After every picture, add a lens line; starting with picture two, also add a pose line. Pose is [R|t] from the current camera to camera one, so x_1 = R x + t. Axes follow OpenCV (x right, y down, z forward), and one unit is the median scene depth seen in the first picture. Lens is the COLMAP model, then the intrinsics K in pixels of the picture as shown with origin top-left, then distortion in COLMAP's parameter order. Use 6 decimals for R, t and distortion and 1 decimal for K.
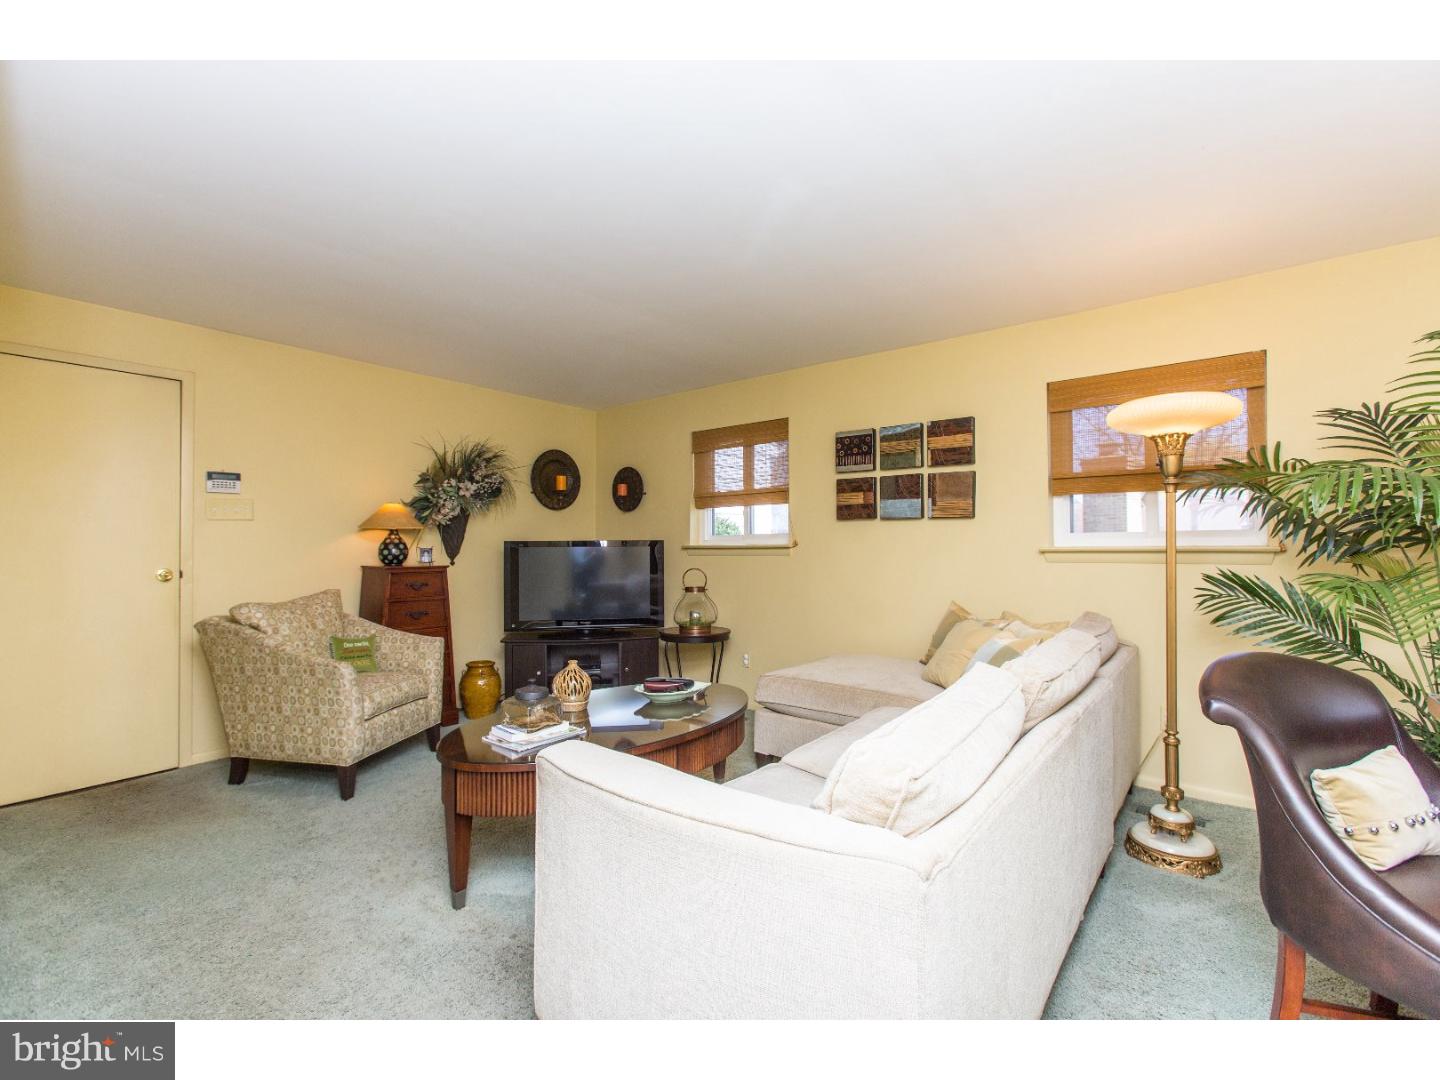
lens RADIAL K [[644.7, 0, 720.3], [0, 644.7, 546.7], [0, 0, 1]] dist [-0.004037, 0.002082]
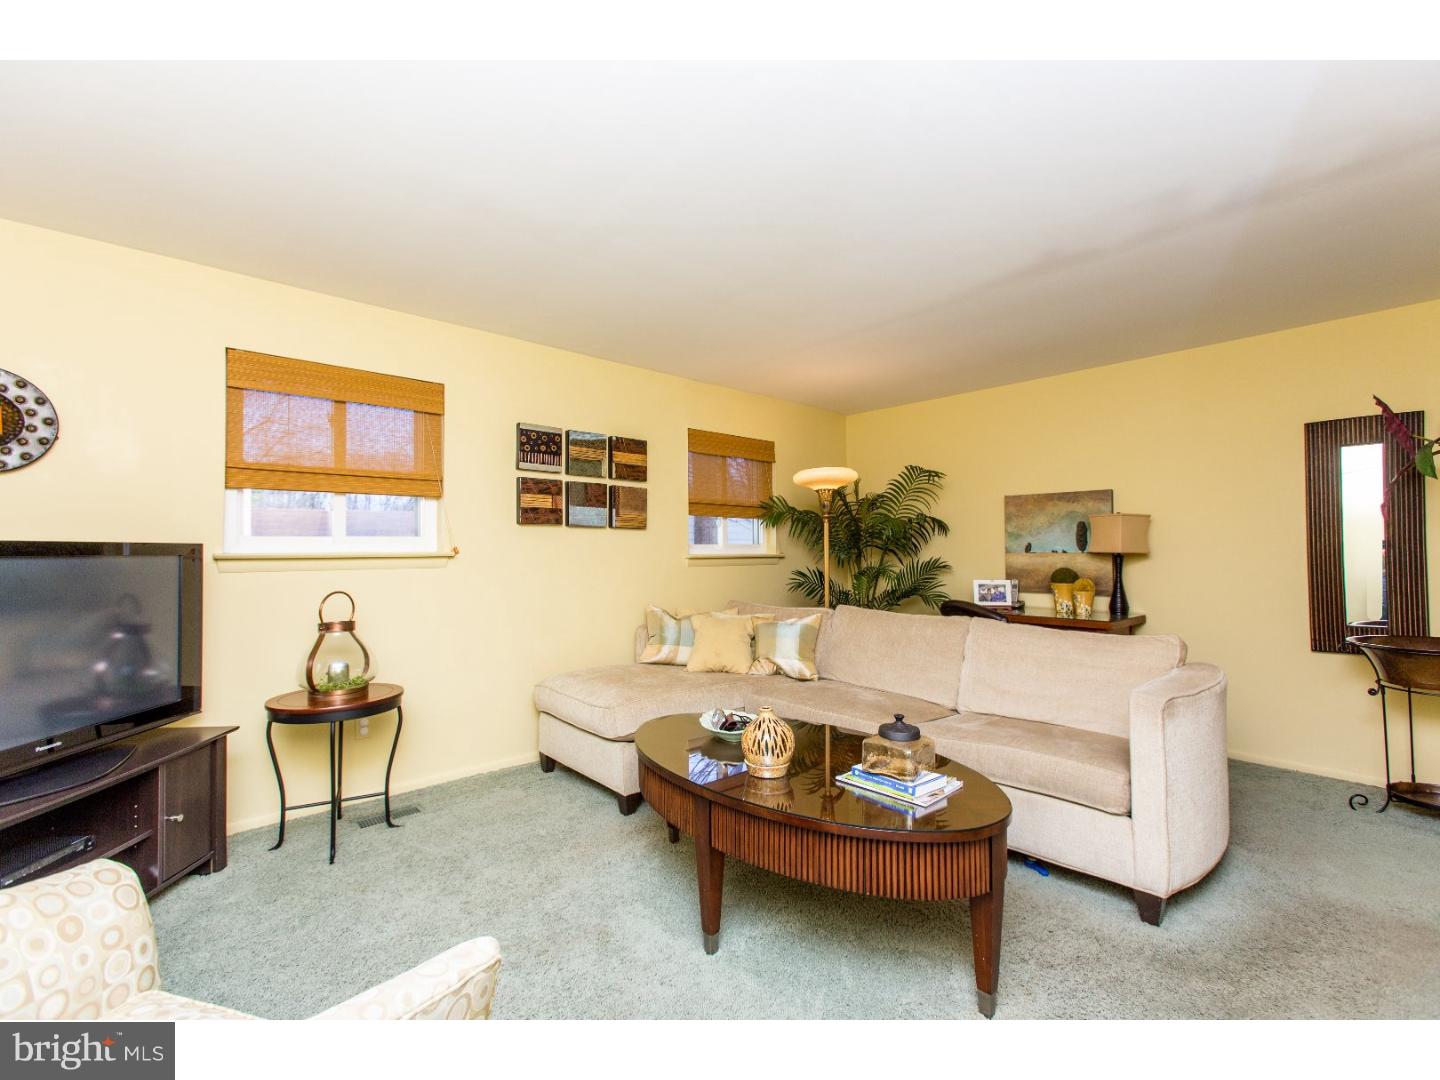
lens RADIAL K [[644.7, 0, 720.2], [0, 644.7, 536.5], [0, 0, 1]] dist [-0.004037, 0.002082]
pose [[0.174373, 0.024597, 0.984372, -0.639886], [-0.001203, 0.999693, -0.024767, -0.004012], [-0.984679, 0.003135, 0.174349, 0.609437]]
